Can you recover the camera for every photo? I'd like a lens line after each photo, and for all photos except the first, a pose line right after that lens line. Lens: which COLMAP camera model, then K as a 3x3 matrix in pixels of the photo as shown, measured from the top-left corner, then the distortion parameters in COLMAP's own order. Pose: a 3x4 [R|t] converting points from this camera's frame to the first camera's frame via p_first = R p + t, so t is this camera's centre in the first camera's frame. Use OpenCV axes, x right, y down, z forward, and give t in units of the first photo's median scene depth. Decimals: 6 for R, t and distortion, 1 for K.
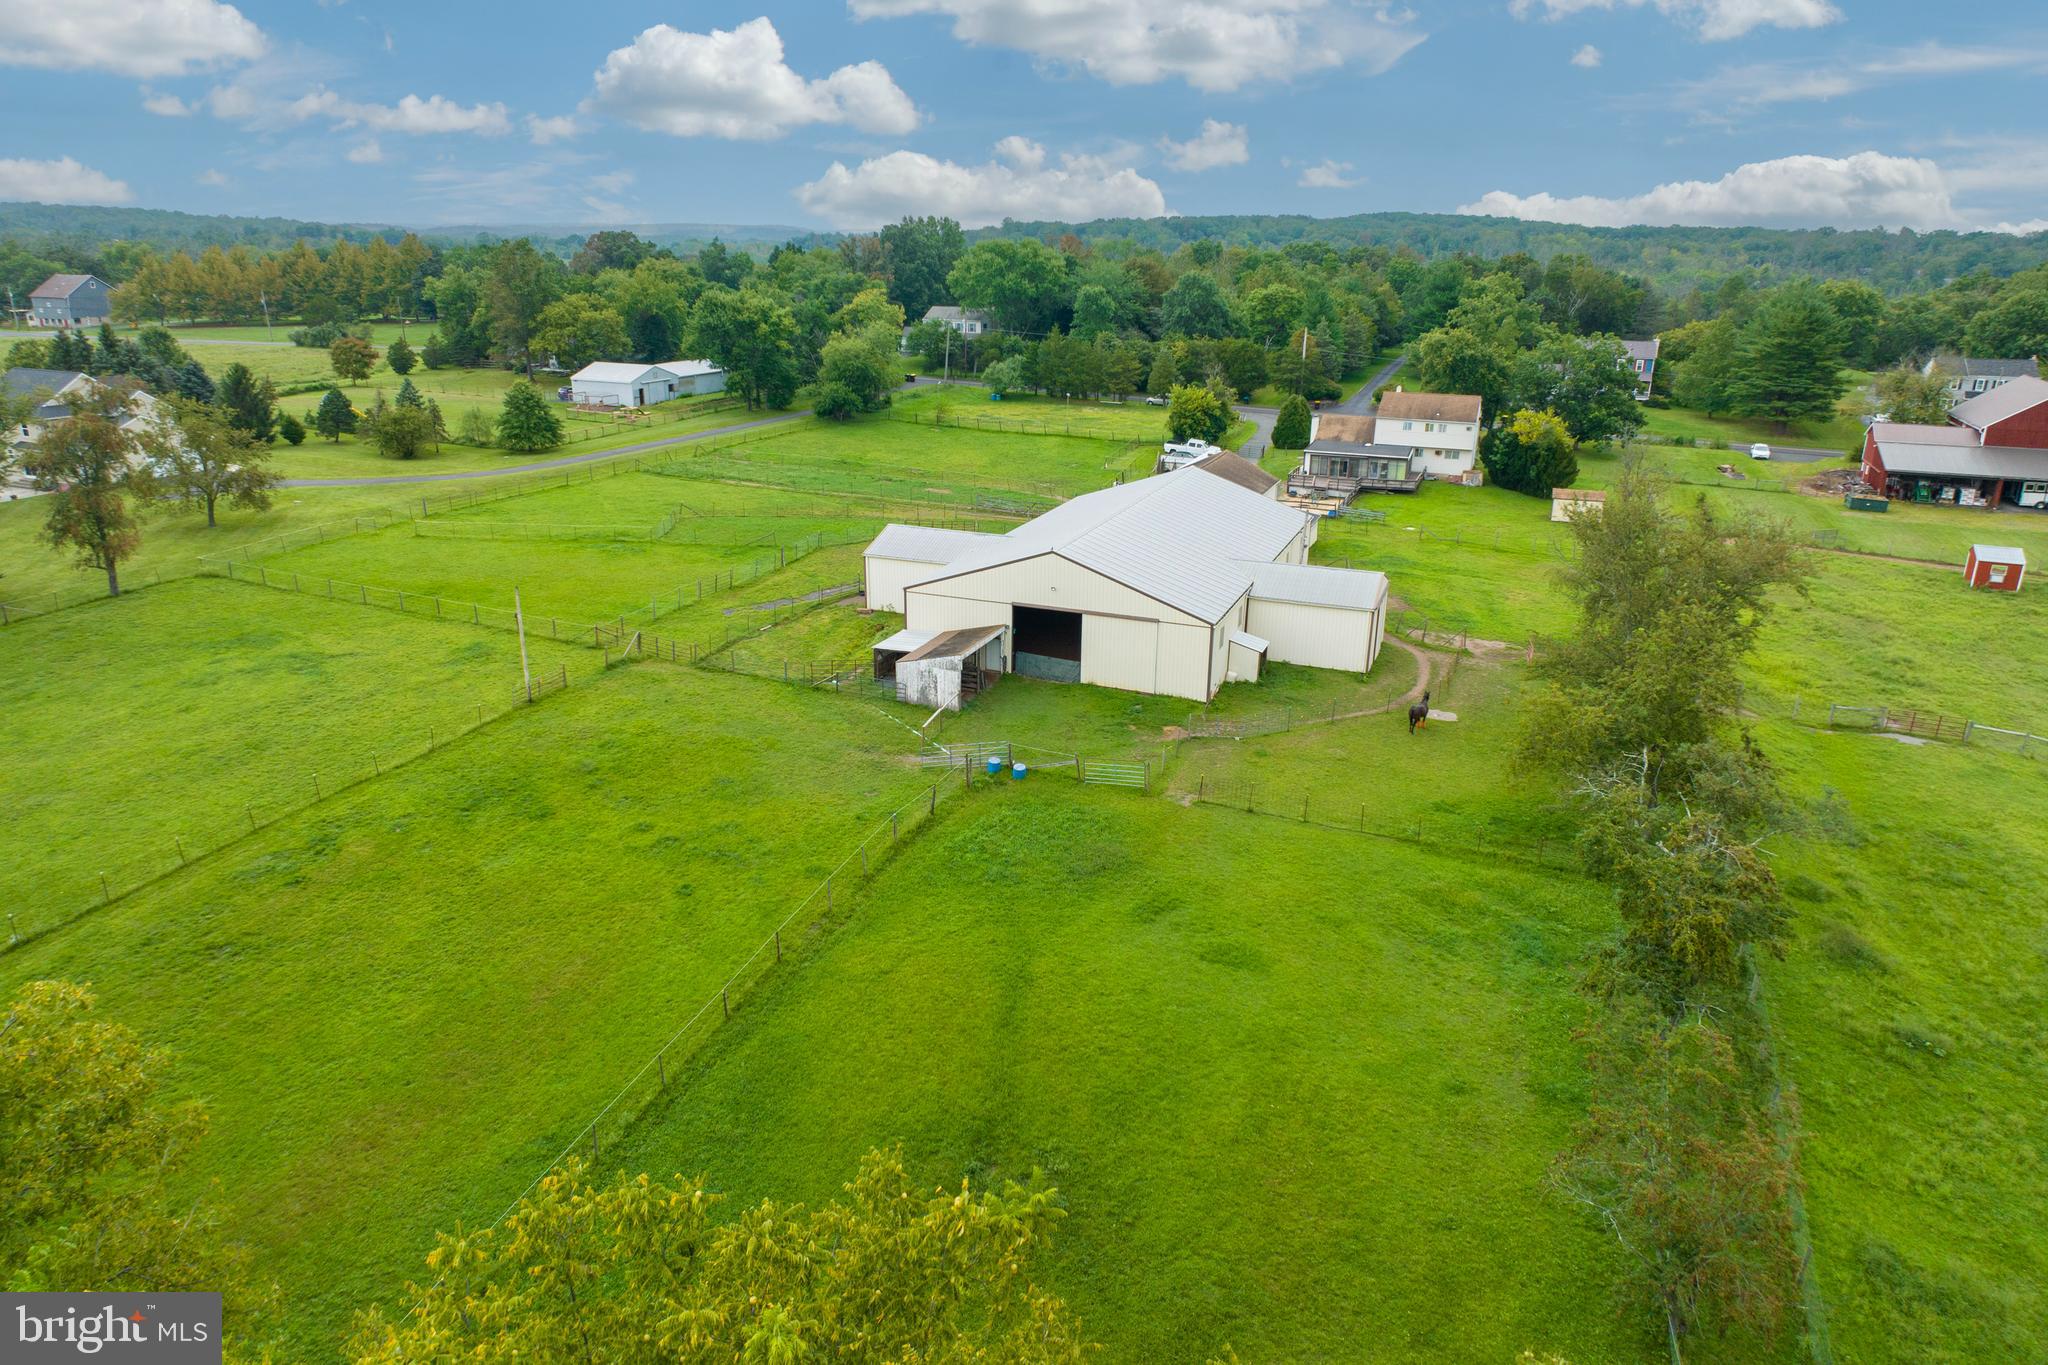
lens RADIAL K [[1268.5, 0, 1026.2], [0, 1268.5, 665.5], [0, 0, 1]] dist [0.006531, -0.007039]
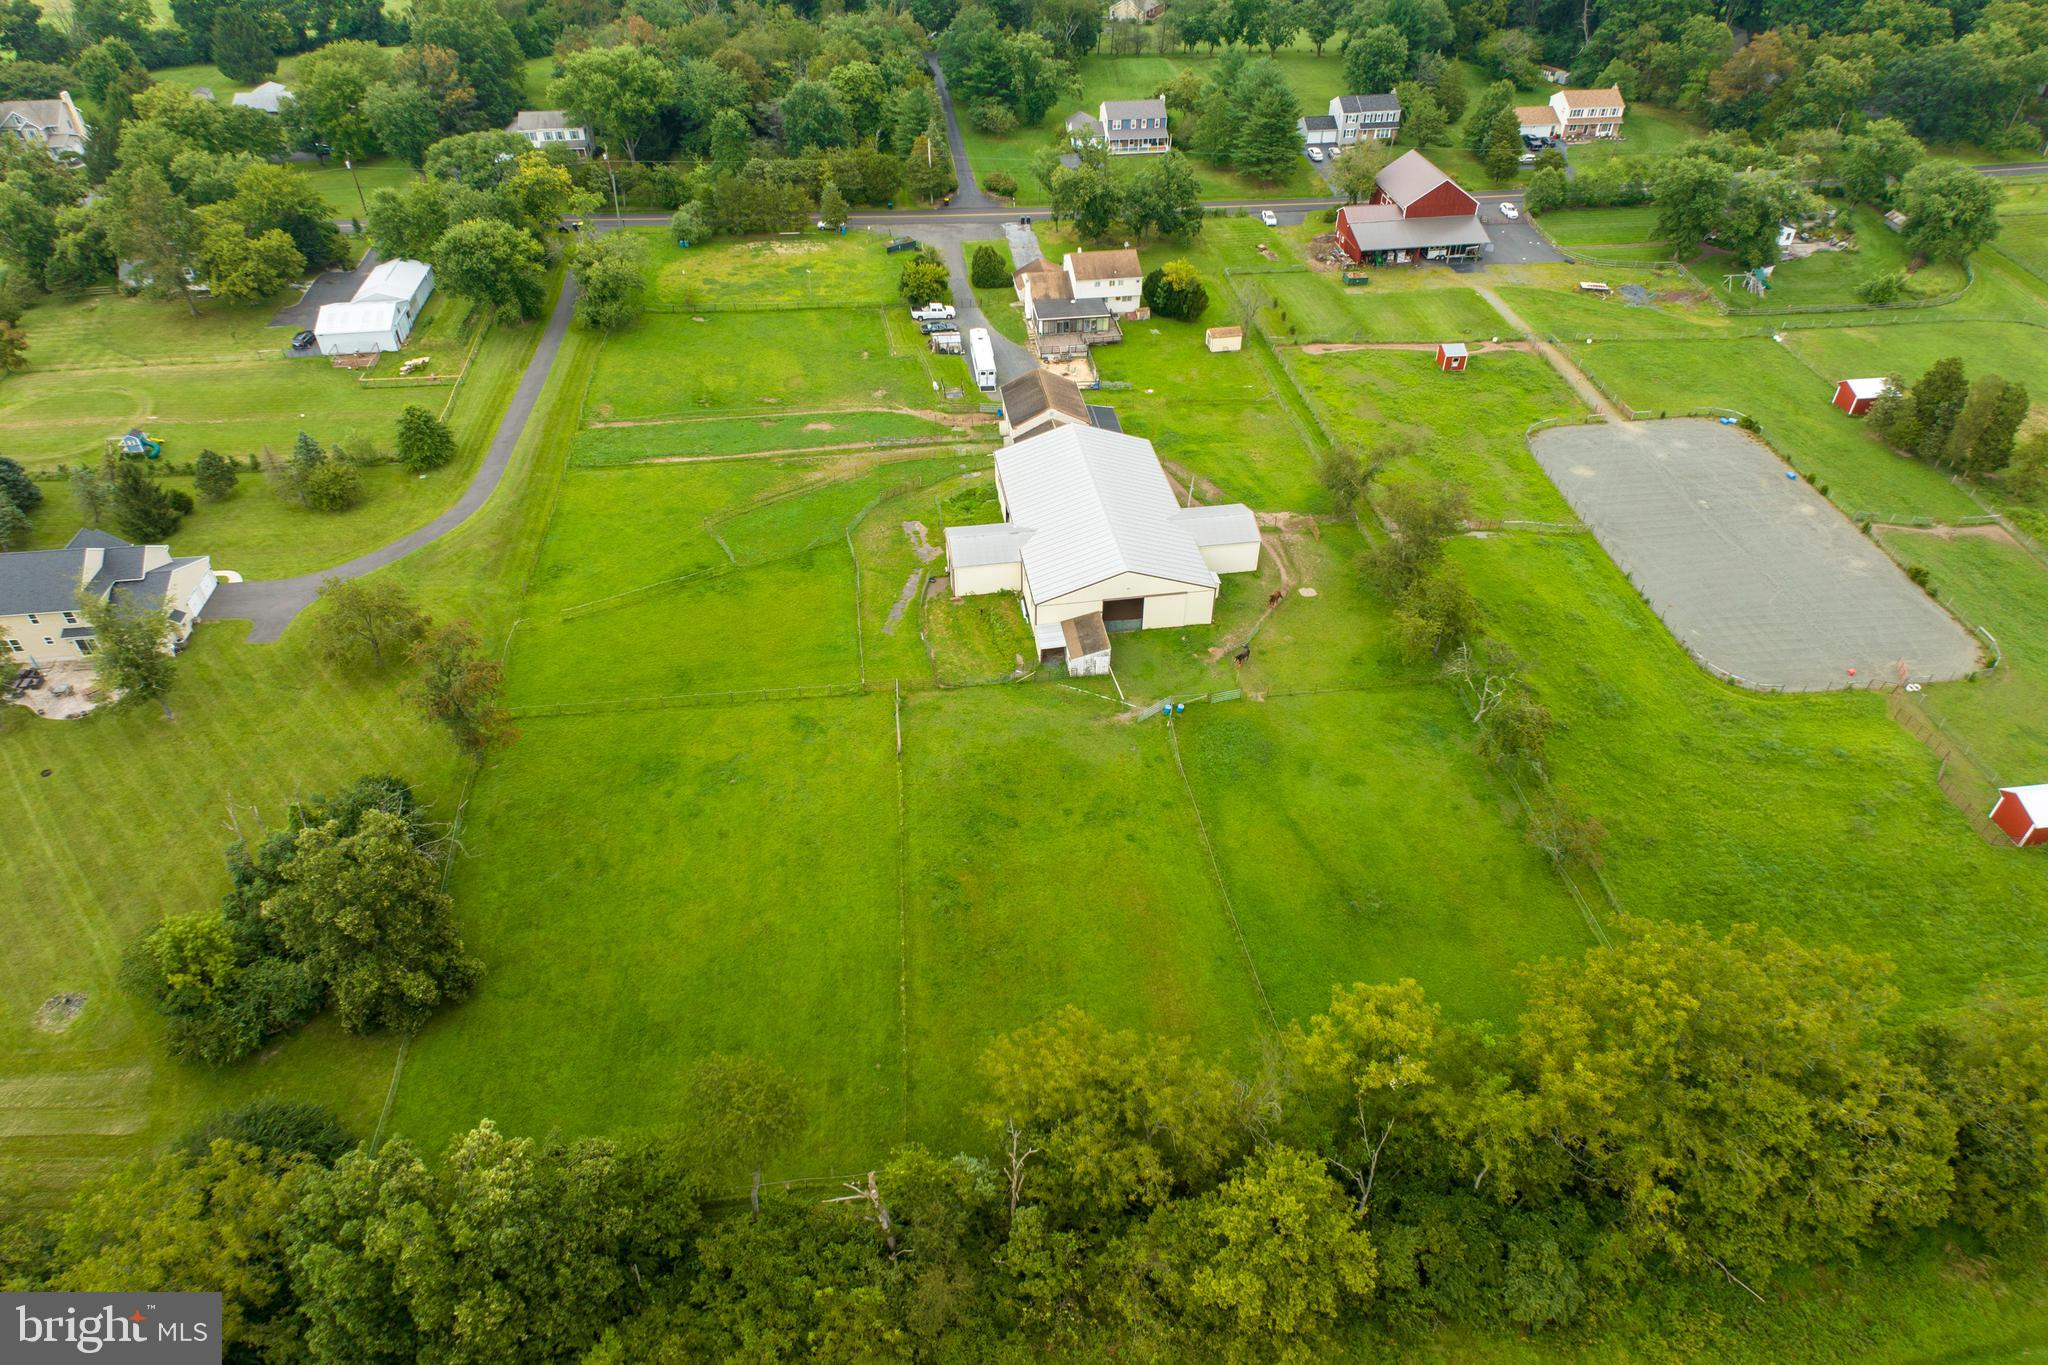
lens RADIAL K [[1268.5, 0, 1029.9], [0, 1268.5, 654.1], [0, 0, 1]] dist [0.006531, -0.007039]
pose [[0.861509, -0.324942, 0.390147, -0.450115], [0.168091, 0.907593, 0.384734, -0.375220], [-0.479111, -0.265871, 0.836519, -0.248649]]
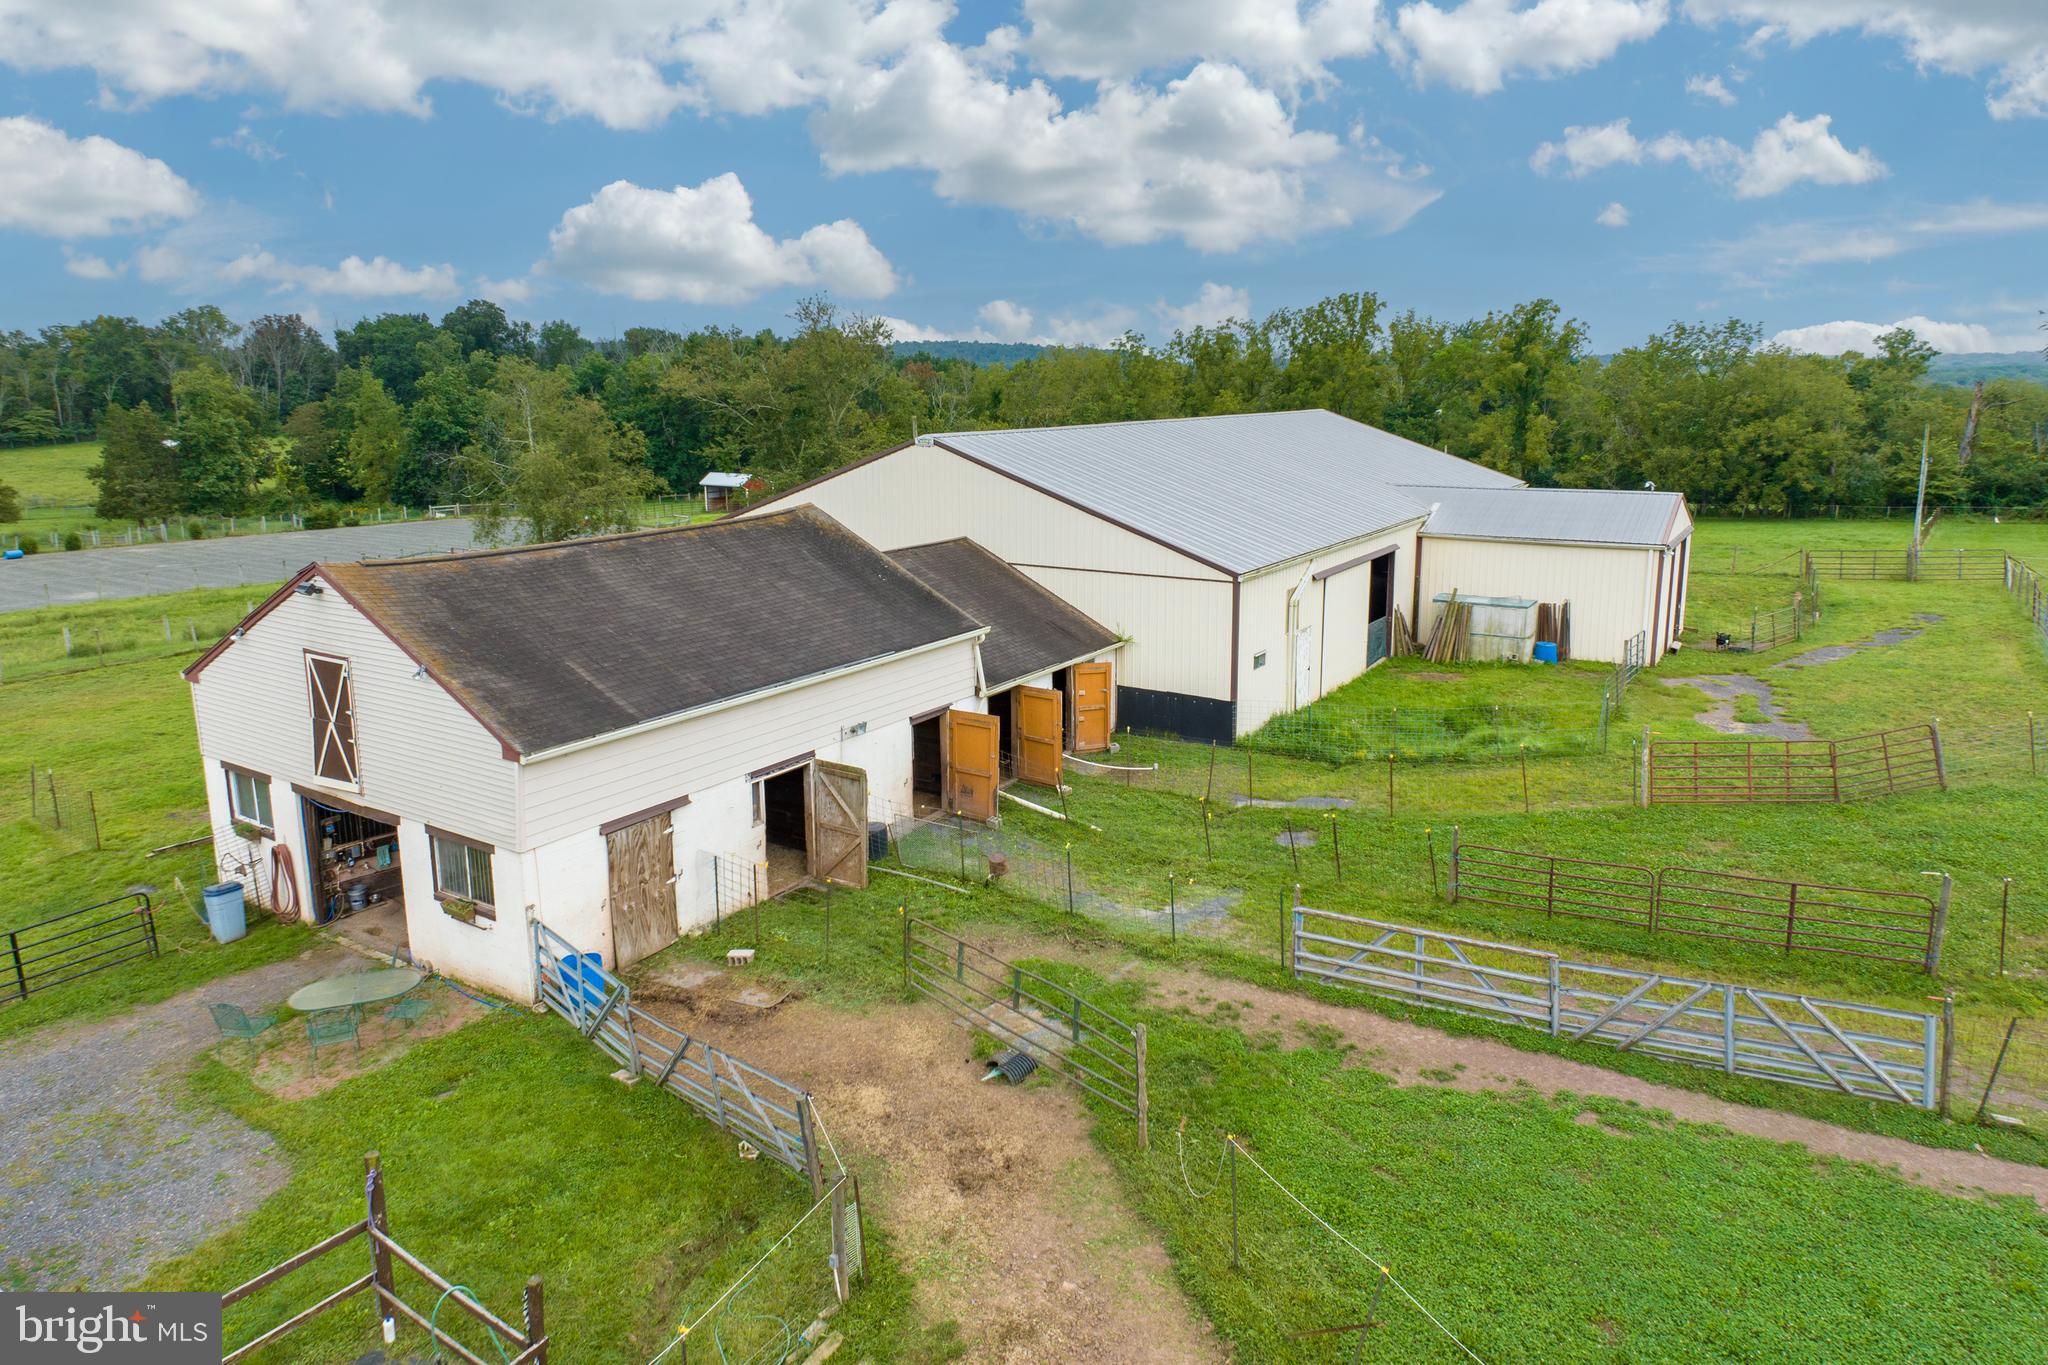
lens RADIAL K [[1268.5, 0, 1021.7], [0, 1268.5, 620.0], [0, 0, 1]] dist [0.006531, -0.007039]
pose [[-0.980453, -0.037406, 0.193166, 0.024665], [0.061036, 0.875505, 0.479338, -0.210113], [-0.187048, 0.481758, -0.856108, 0.987079]]
